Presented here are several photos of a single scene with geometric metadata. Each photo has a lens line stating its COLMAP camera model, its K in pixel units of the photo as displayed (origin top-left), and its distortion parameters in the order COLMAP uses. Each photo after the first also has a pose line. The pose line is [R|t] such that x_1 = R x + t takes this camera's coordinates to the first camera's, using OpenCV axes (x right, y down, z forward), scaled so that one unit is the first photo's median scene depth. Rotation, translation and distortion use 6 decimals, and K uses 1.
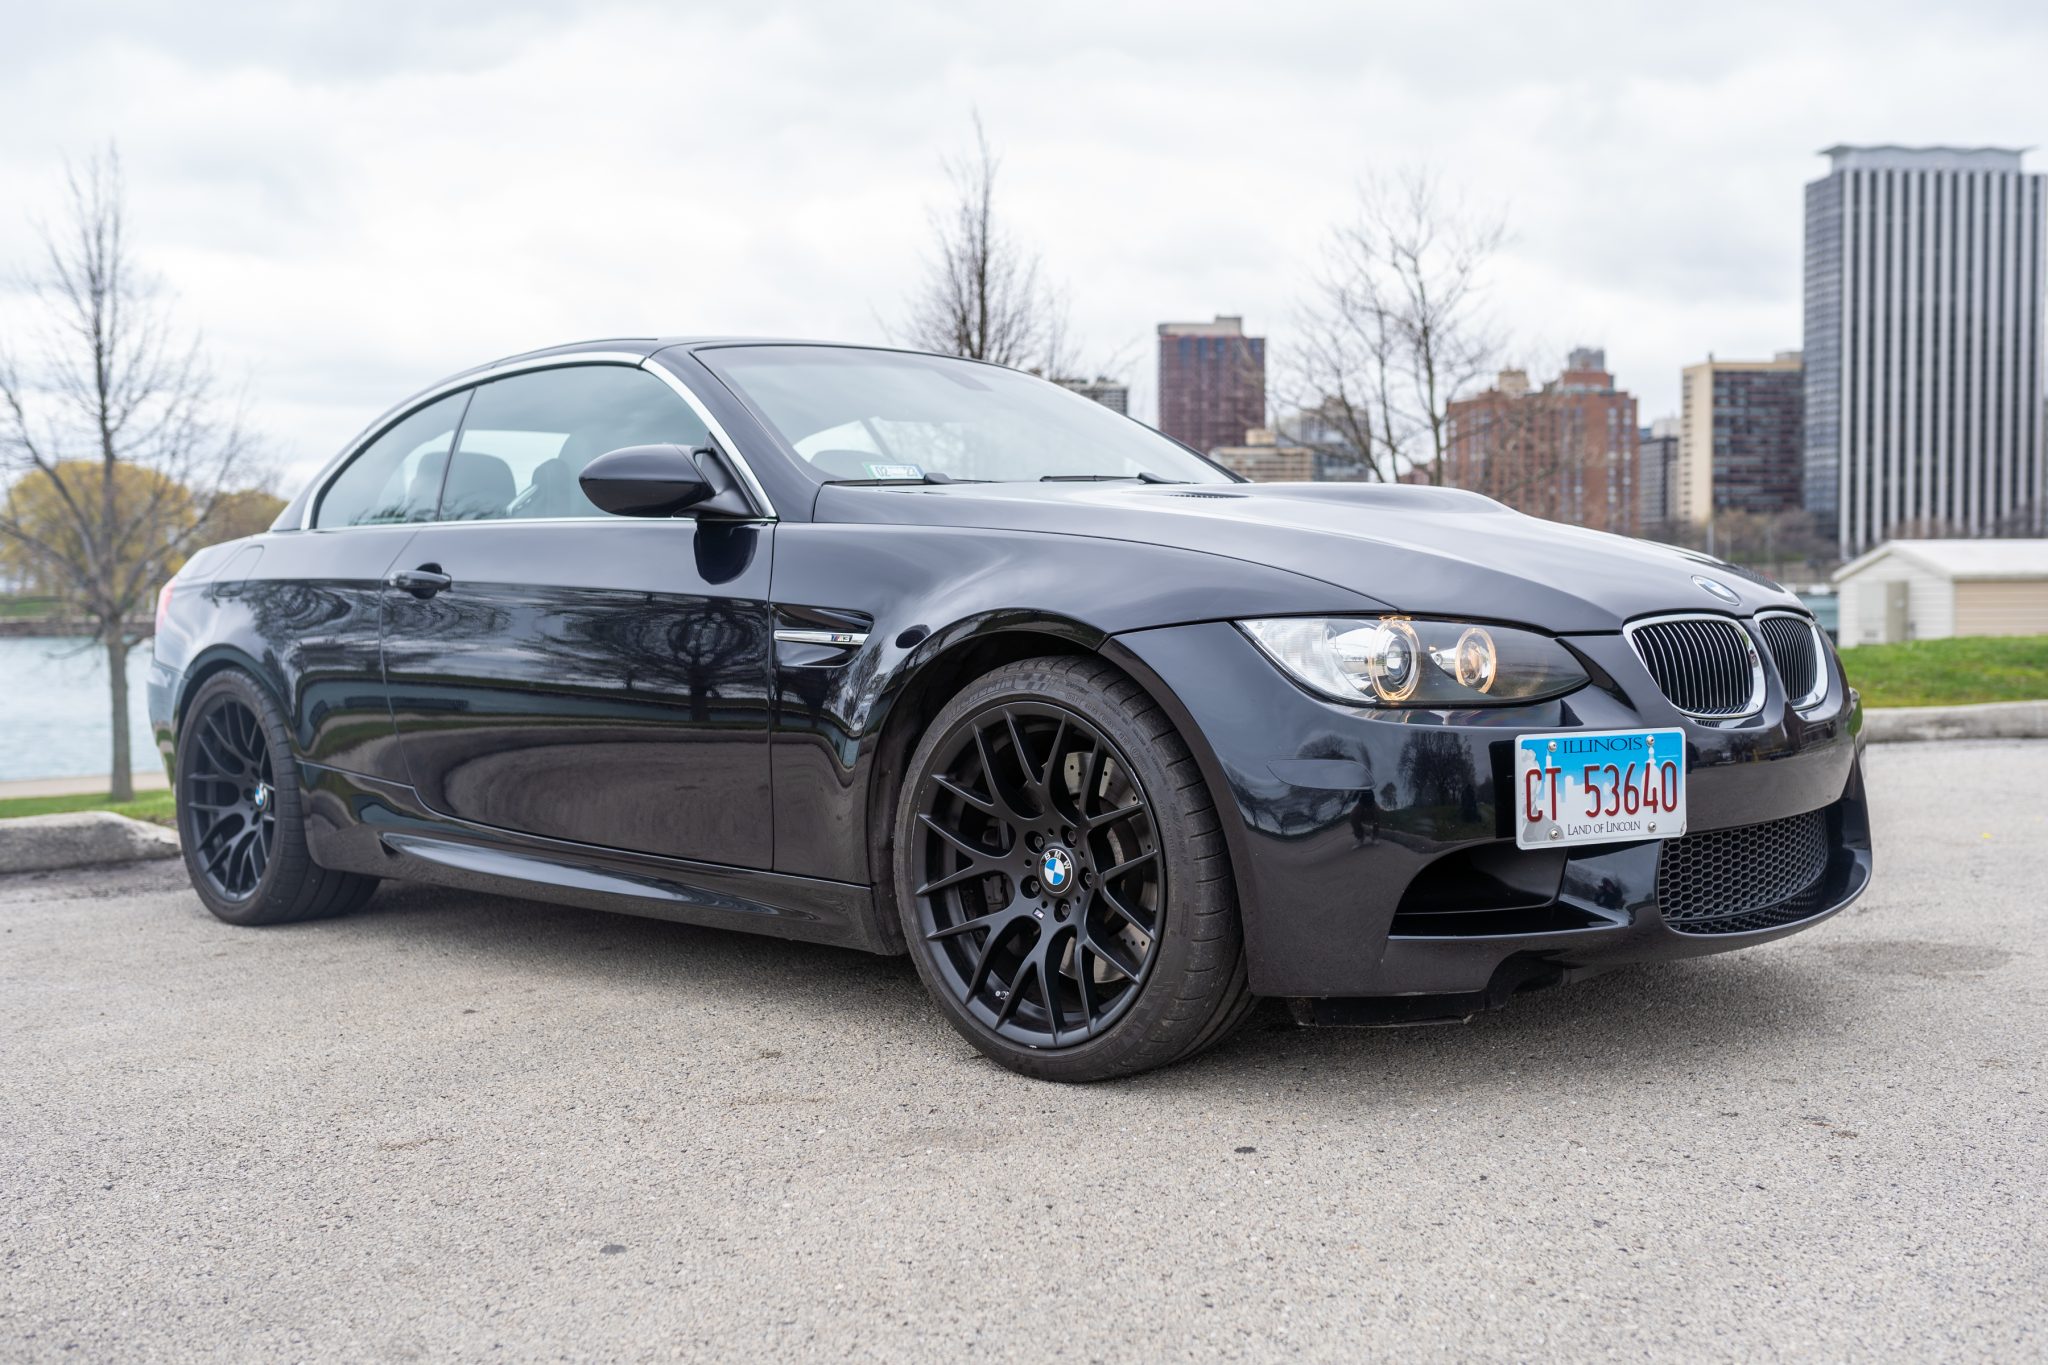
lens RADIAL K [[1968.5, 0, 1035.7], [0, 1968.5, 677.7], [0, 0, 1]] dist [-0.003554, 0.000000]
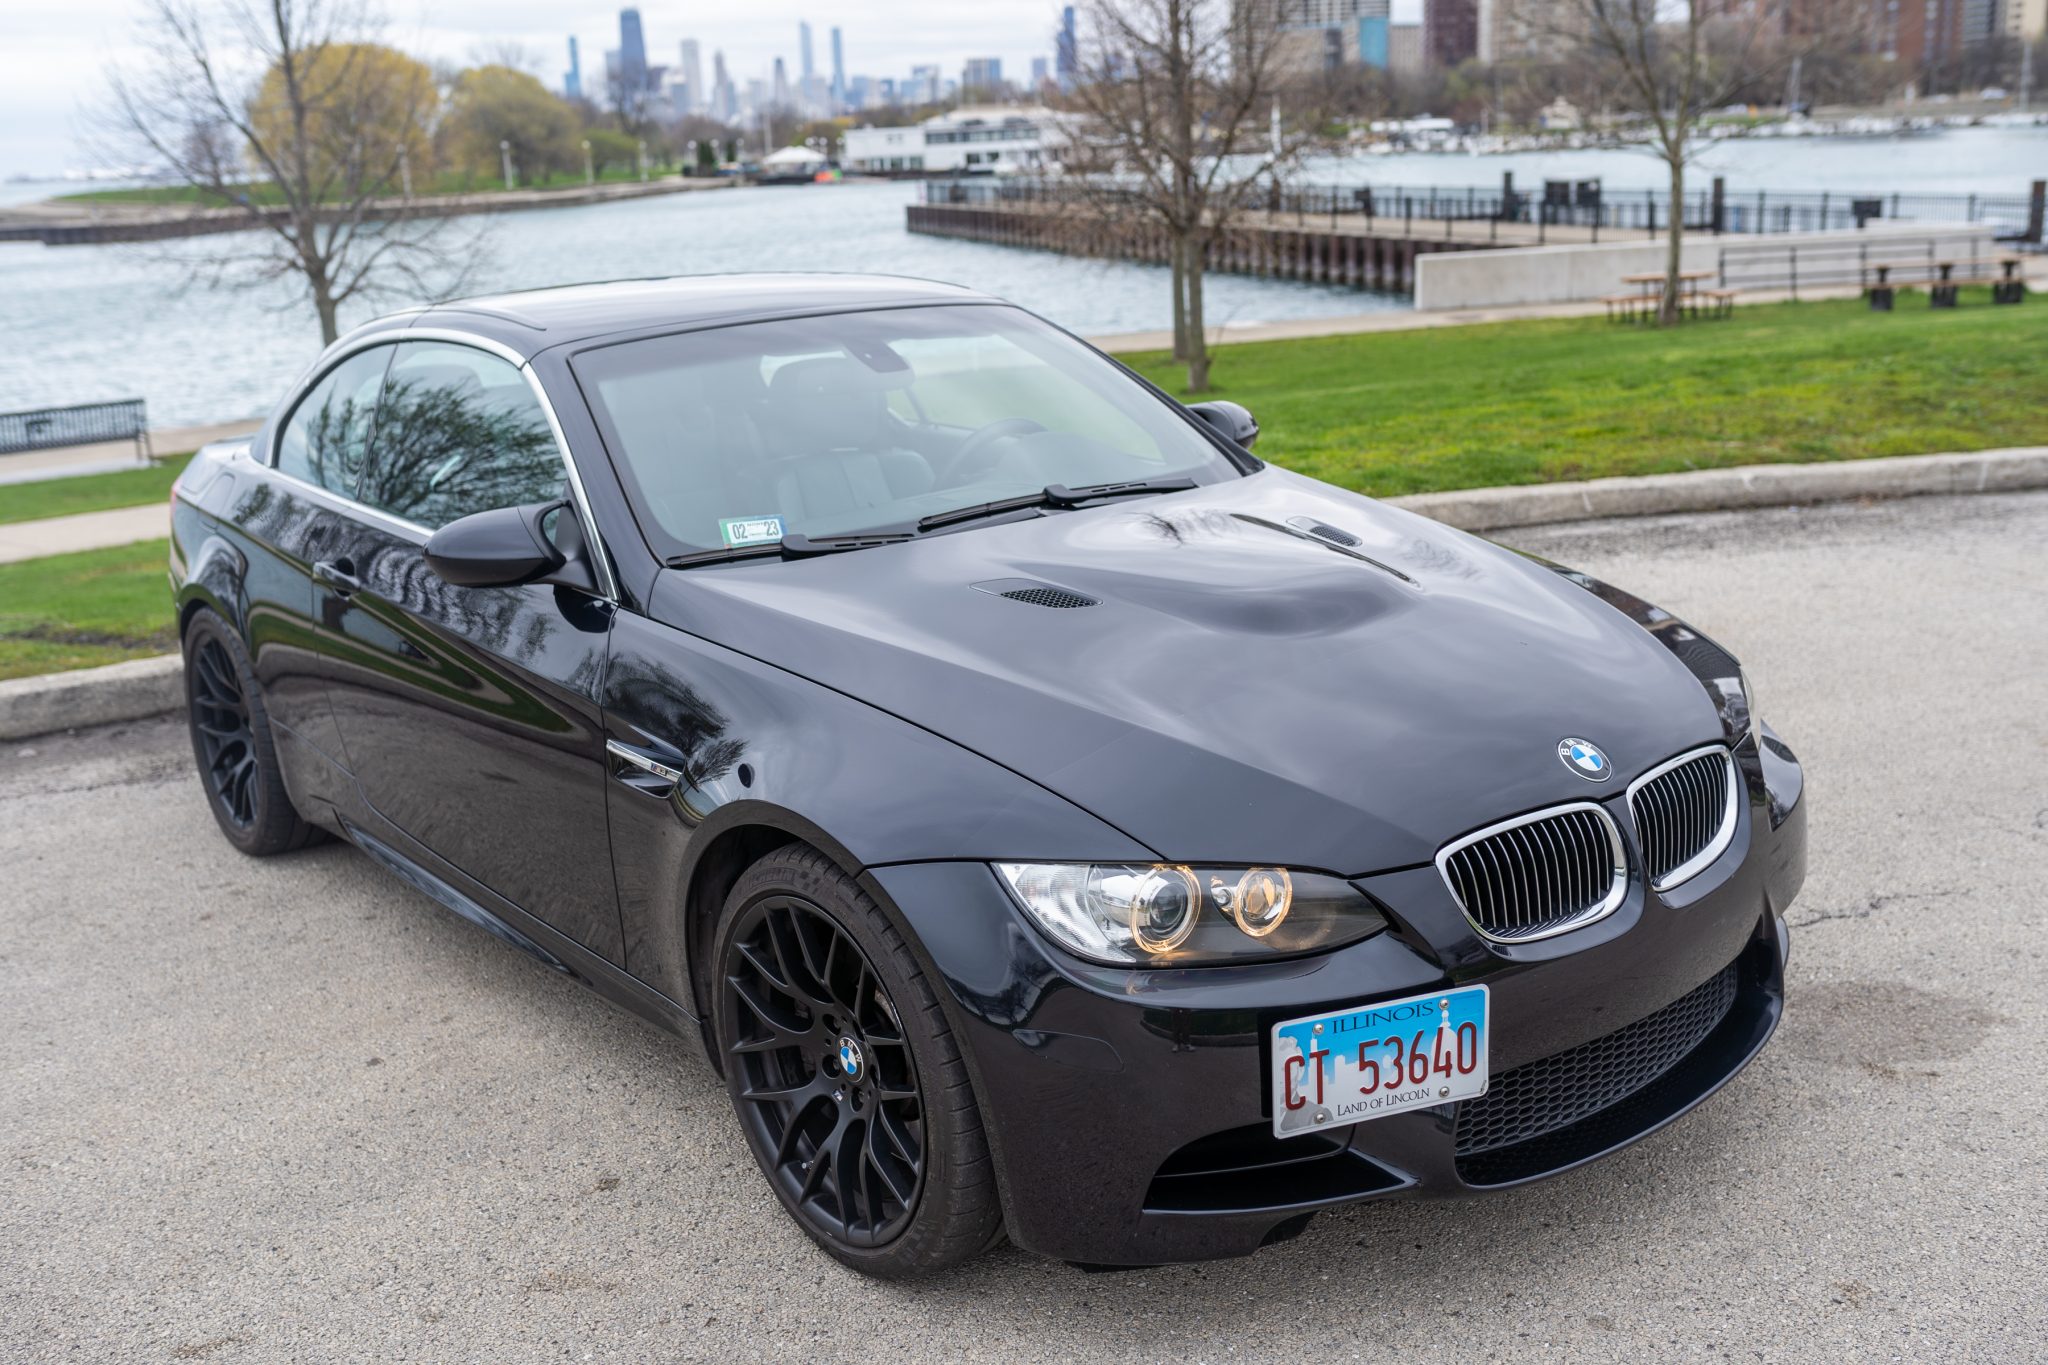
lens RADIAL K [[1968.5, 0, 1032.5], [0, 1968.5, 675.4], [0, 0, 1]] dist [-0.003554, 0.000000]
pose [[0.991309, 0.004289, -0.131487, 0.237616], [0.024851, 0.975370, 0.219170, -0.311022], [0.129189, -0.220533, 0.966786, 0.131281]]
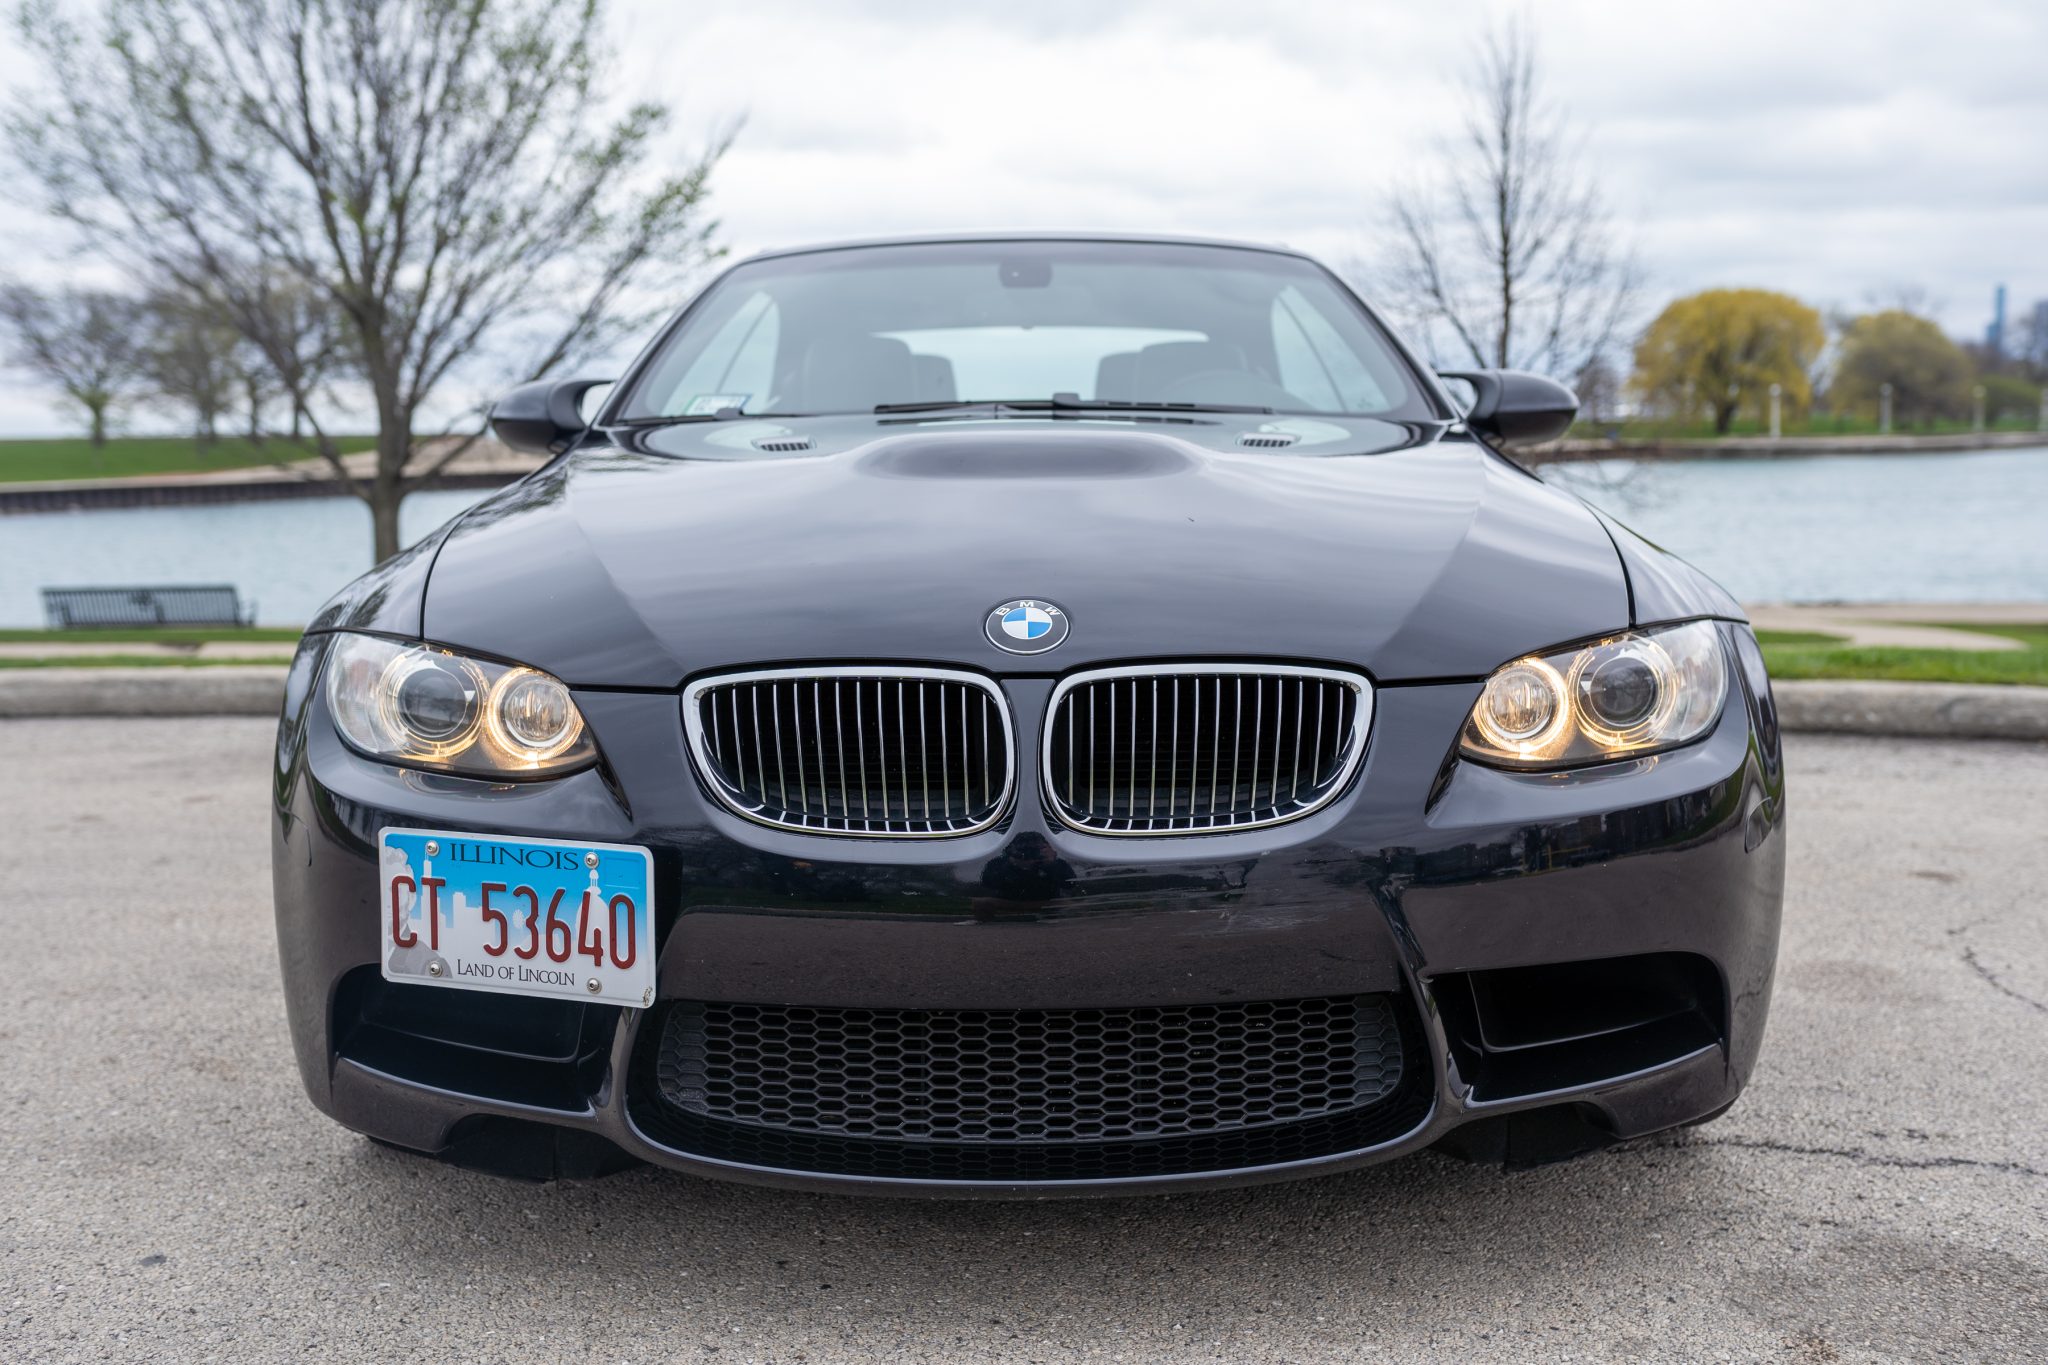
lens RADIAL K [[1968.5, 0, 1045.2], [0, 1968.5, 684.9], [0, 0, 1]] dist [-0.003554, 0.000000]
pose [[0.699318, 0.097976, -0.708065, 0.872094], [-0.031303, 0.993809, 0.106600, -0.101966], [0.714125, -0.052383, 0.698055, 0.629158]]
